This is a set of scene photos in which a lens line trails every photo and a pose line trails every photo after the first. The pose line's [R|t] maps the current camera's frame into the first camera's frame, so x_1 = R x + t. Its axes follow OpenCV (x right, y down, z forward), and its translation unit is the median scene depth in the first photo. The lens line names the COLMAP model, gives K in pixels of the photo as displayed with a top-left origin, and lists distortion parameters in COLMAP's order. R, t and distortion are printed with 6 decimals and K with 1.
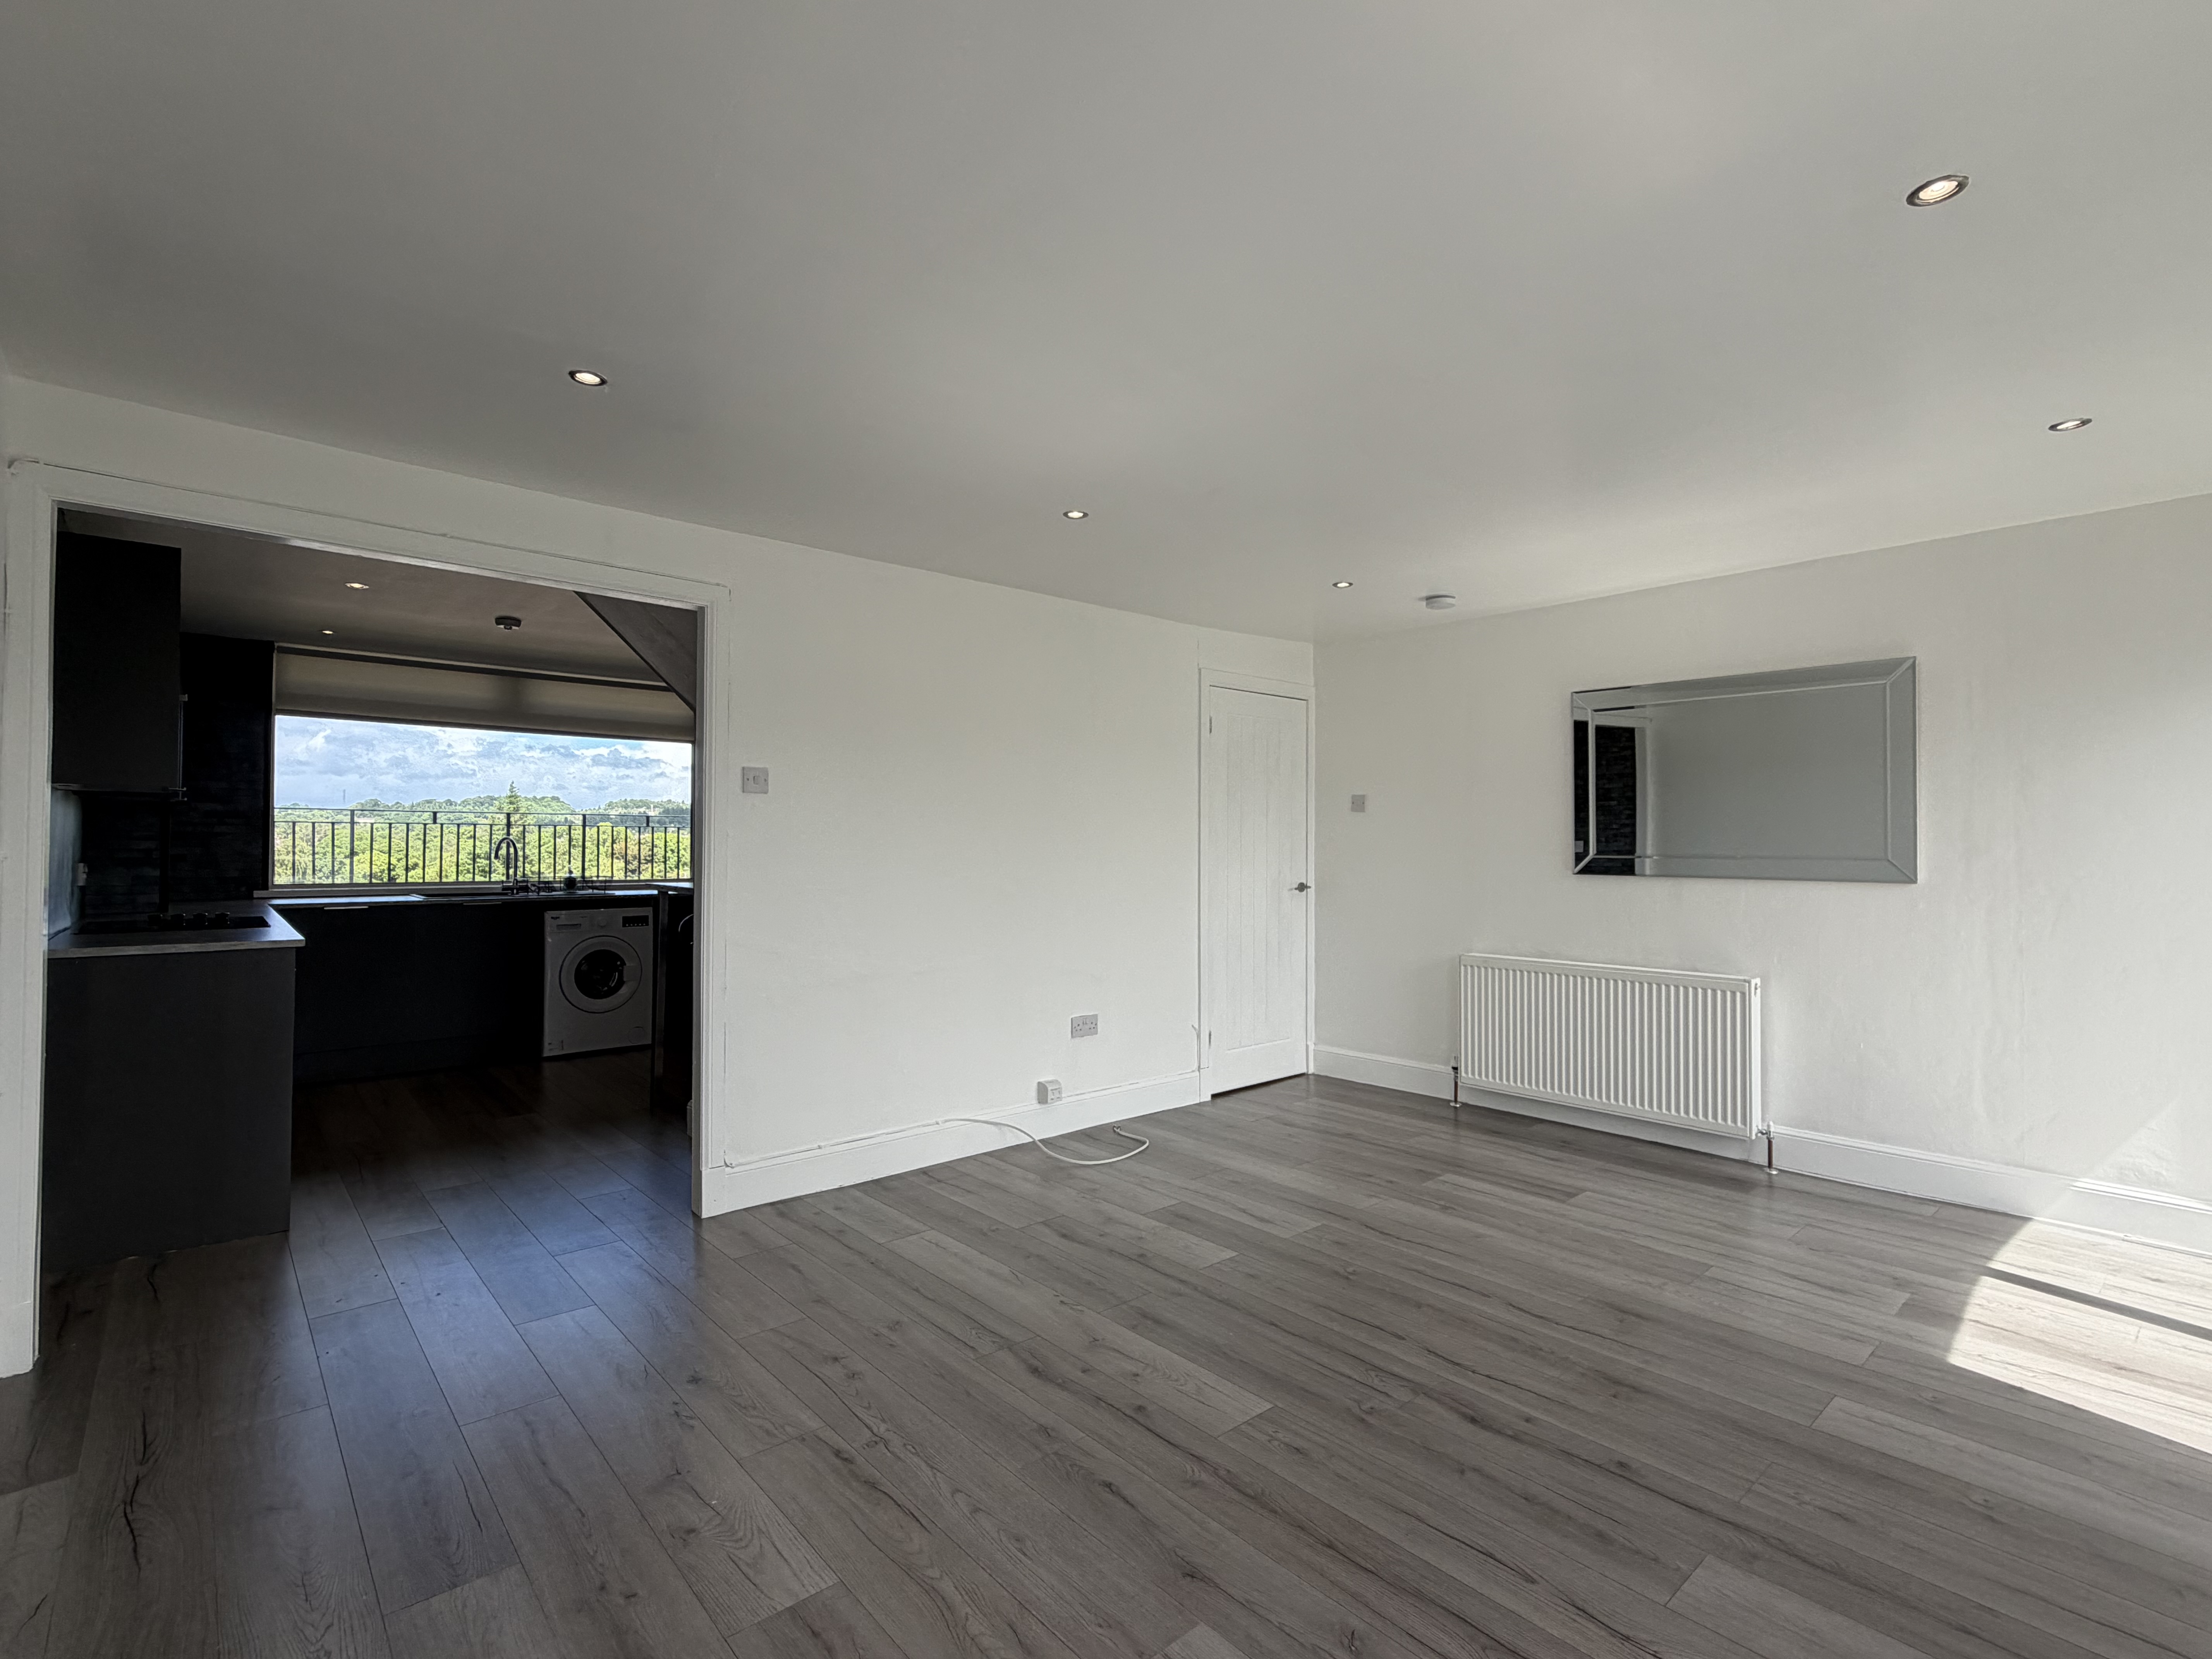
lens RADIAL K [[1051.2, 0, 1080.6], [0, 1051.2, 835.0], [0, 0, 1]] dist [0.001508, -0.000179]
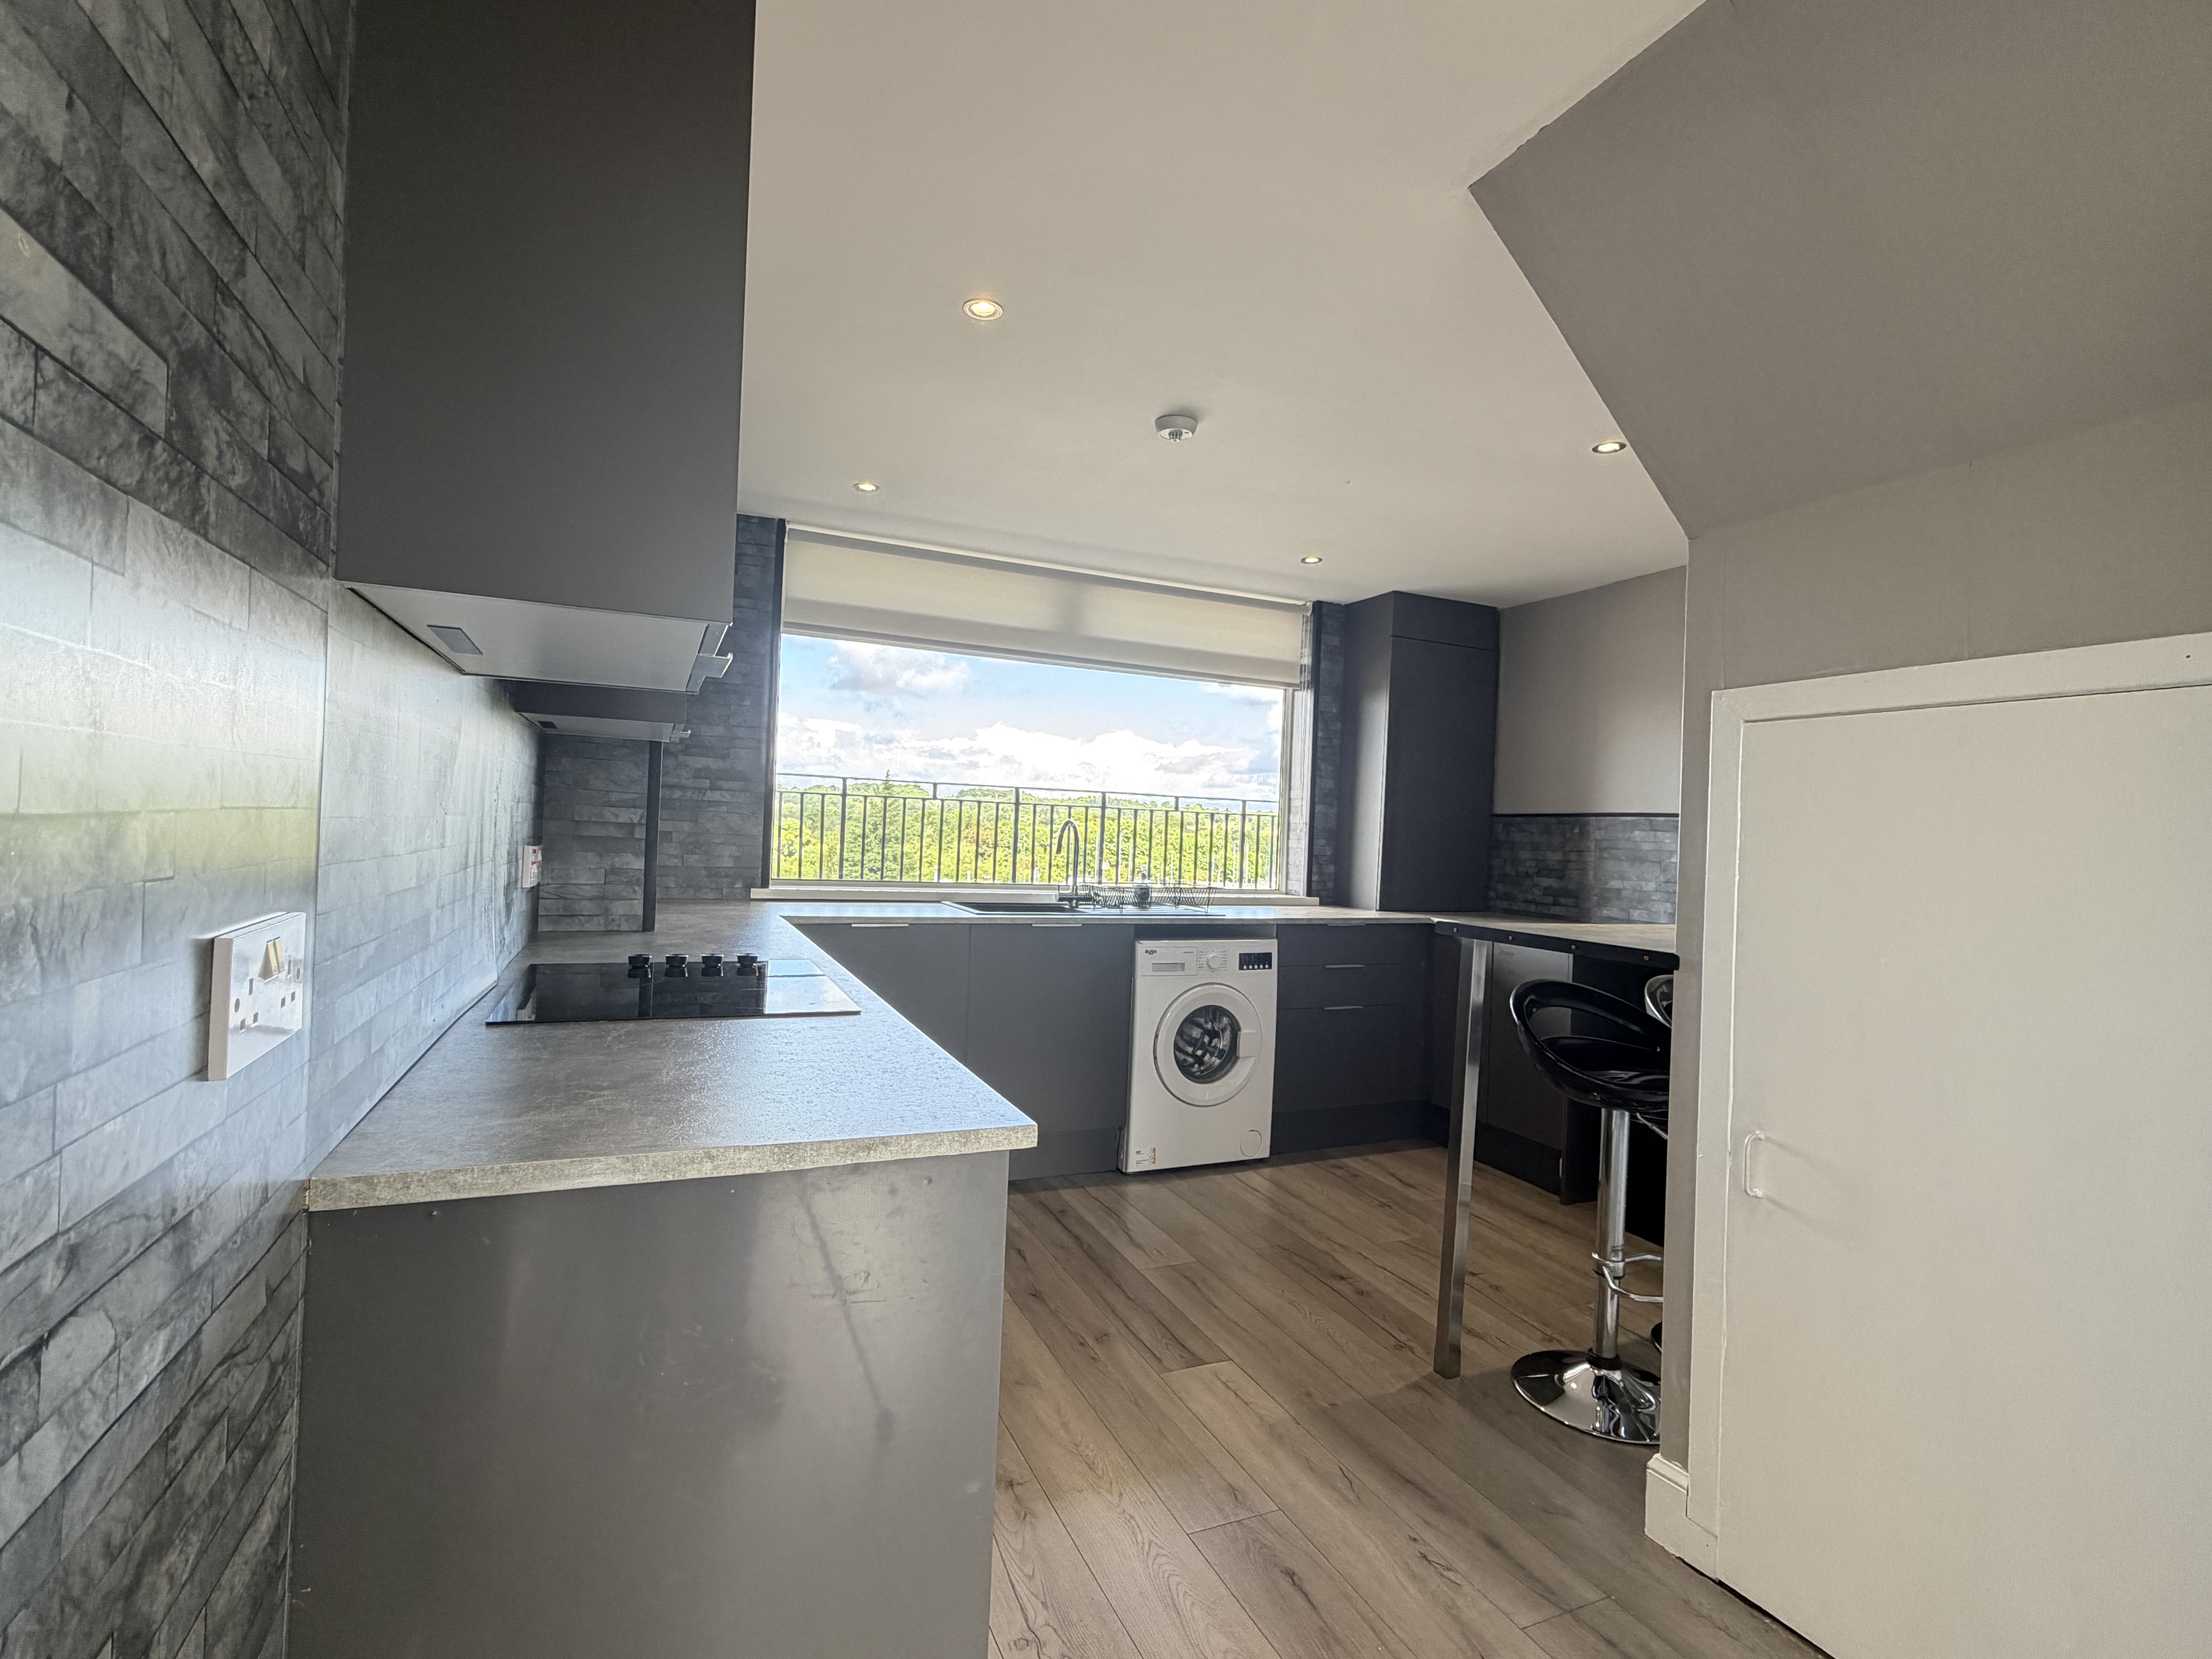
lens RADIAL K [[1051.2, 0, 1087.1], [0, 1051.2, 833.0], [0, 0, 1]] dist [0.001508, -0.000179]
pose [[0.953785, 0.035502, -0.298386, -0.357986], [-0.034906, 0.999364, 0.007329, 0.004478], [0.298456, 0.003425, 0.954417, 0.395307]]
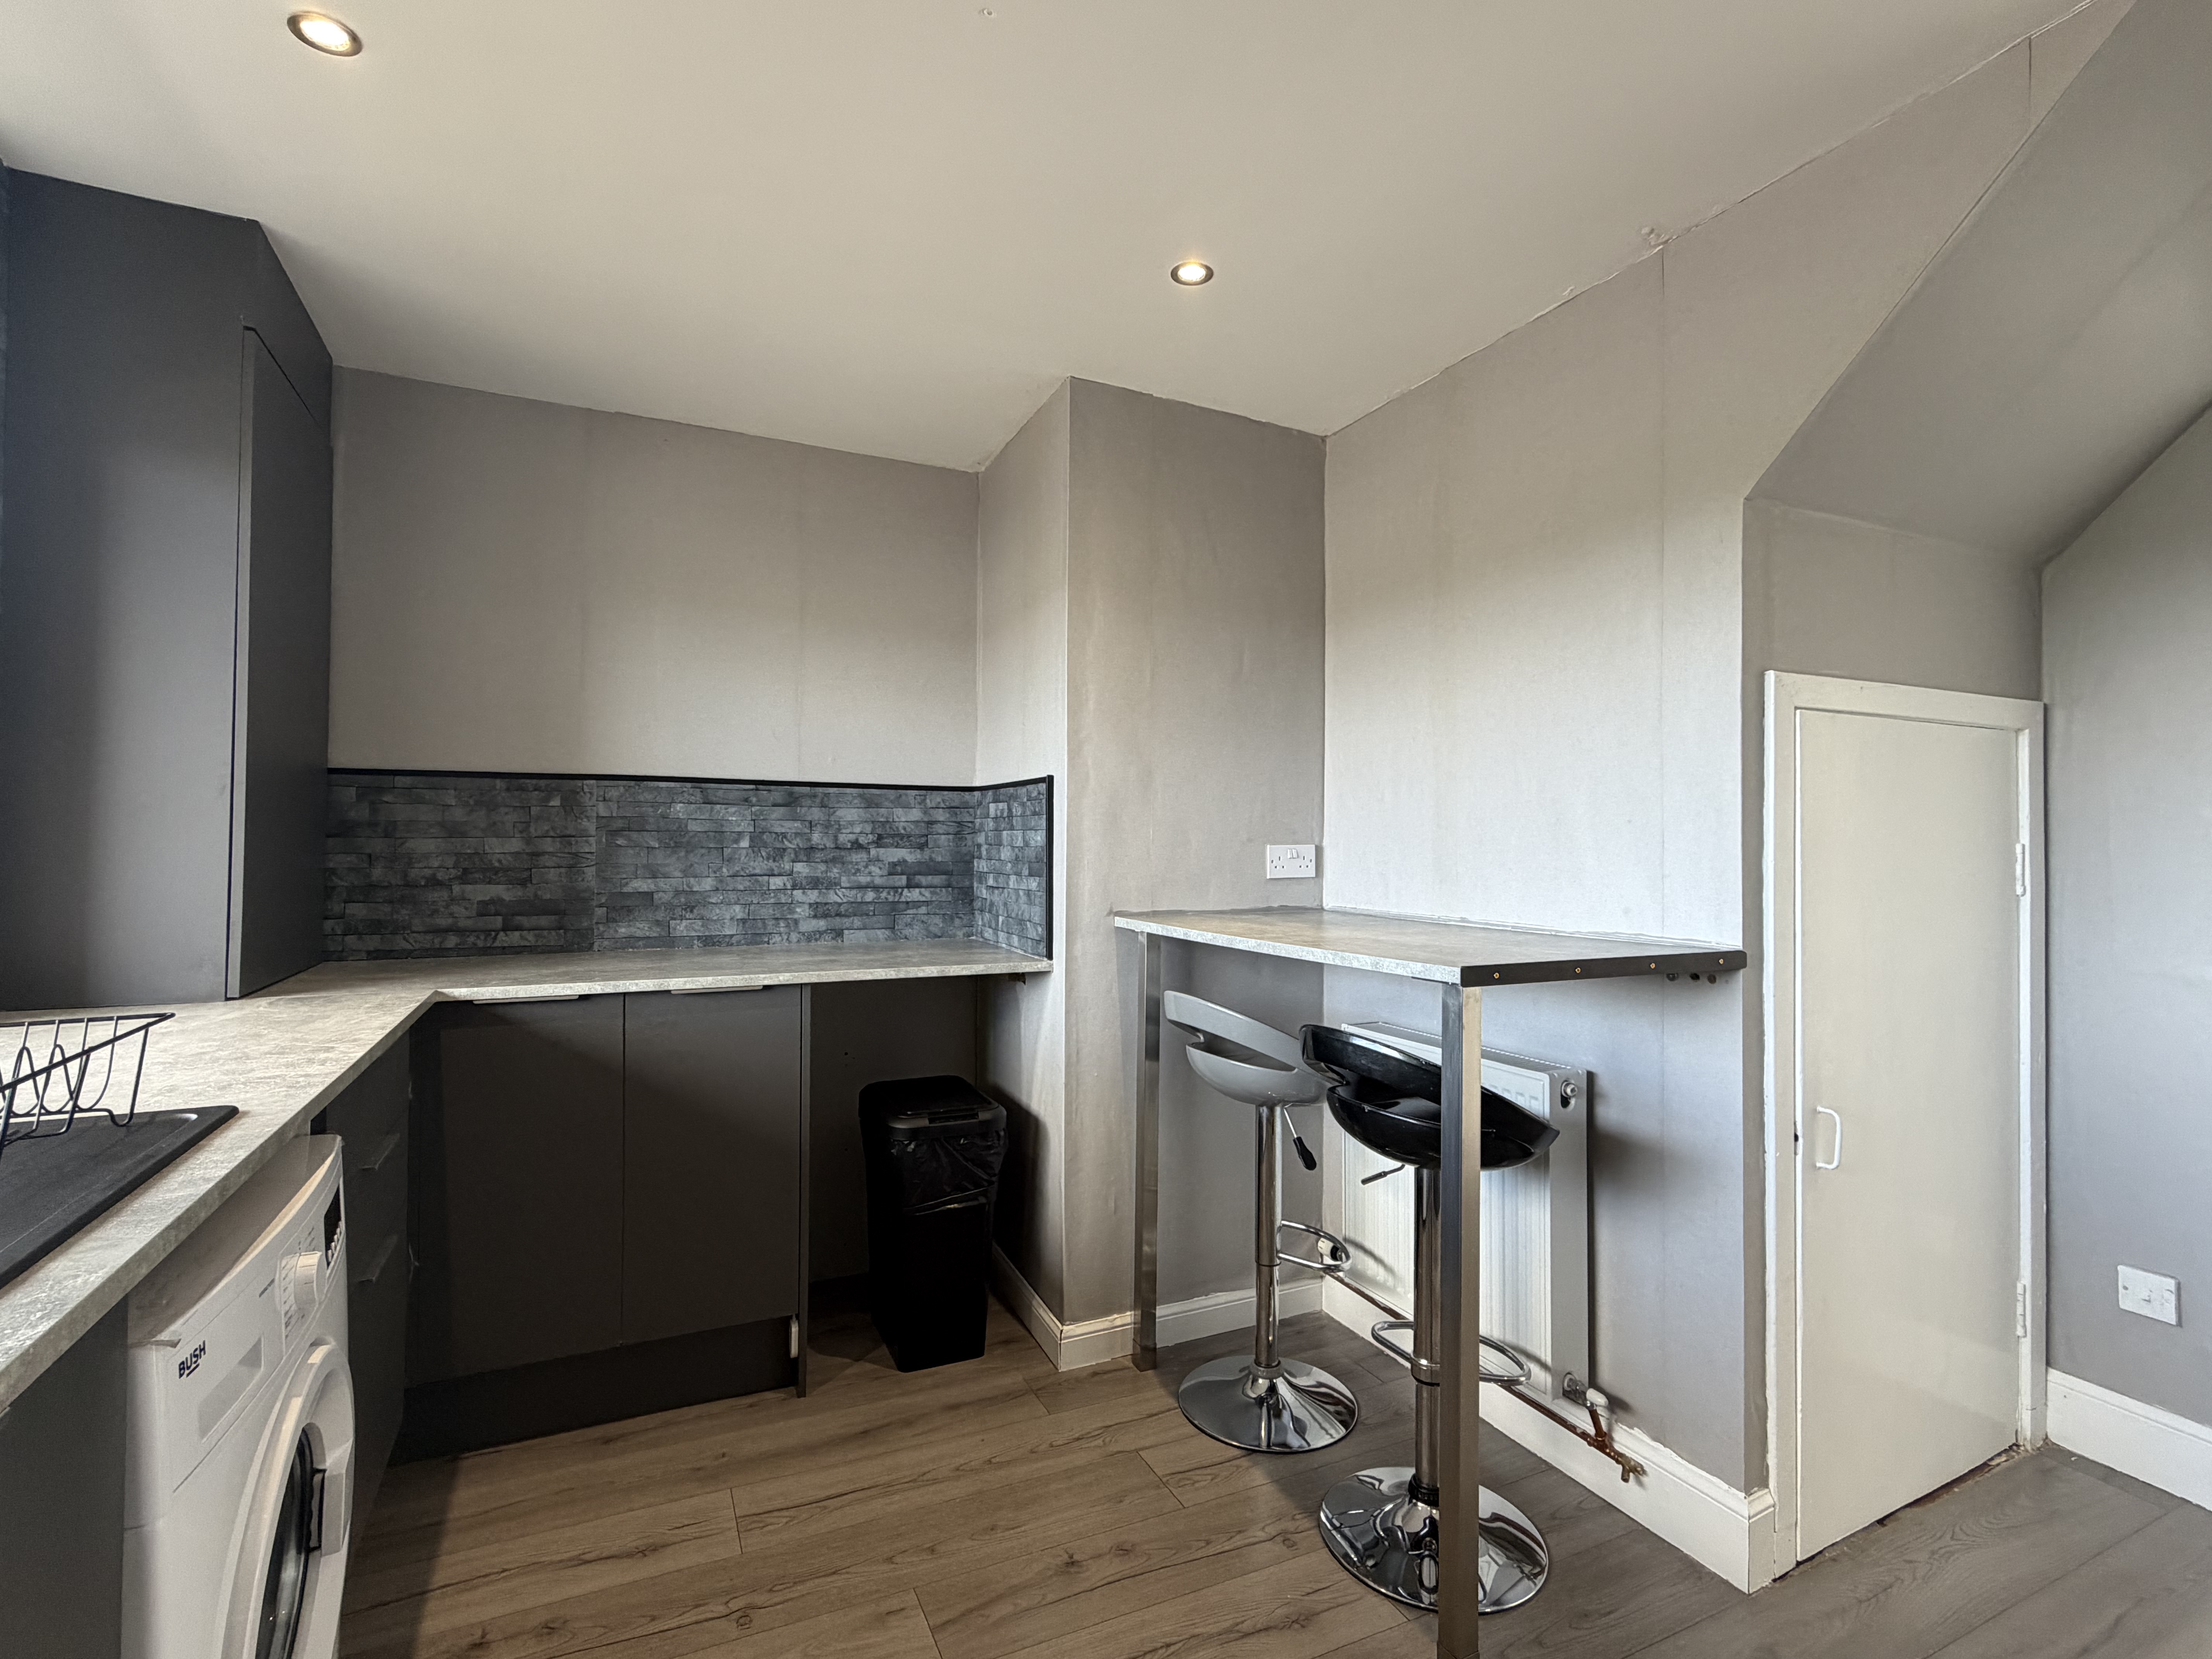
lens RADIAL K [[1051.2, 0, 1101.6], [0, 1051.2, 834.3], [0, 0, 1]] dist [0.001508, -0.000179]
pose [[0.259568, 0.003891, 0.965717, -0.633056], [-0.013430, 0.999910, -0.000419, 0.007207], [-0.965631, -0.012861, 0.259597, 0.891594]]
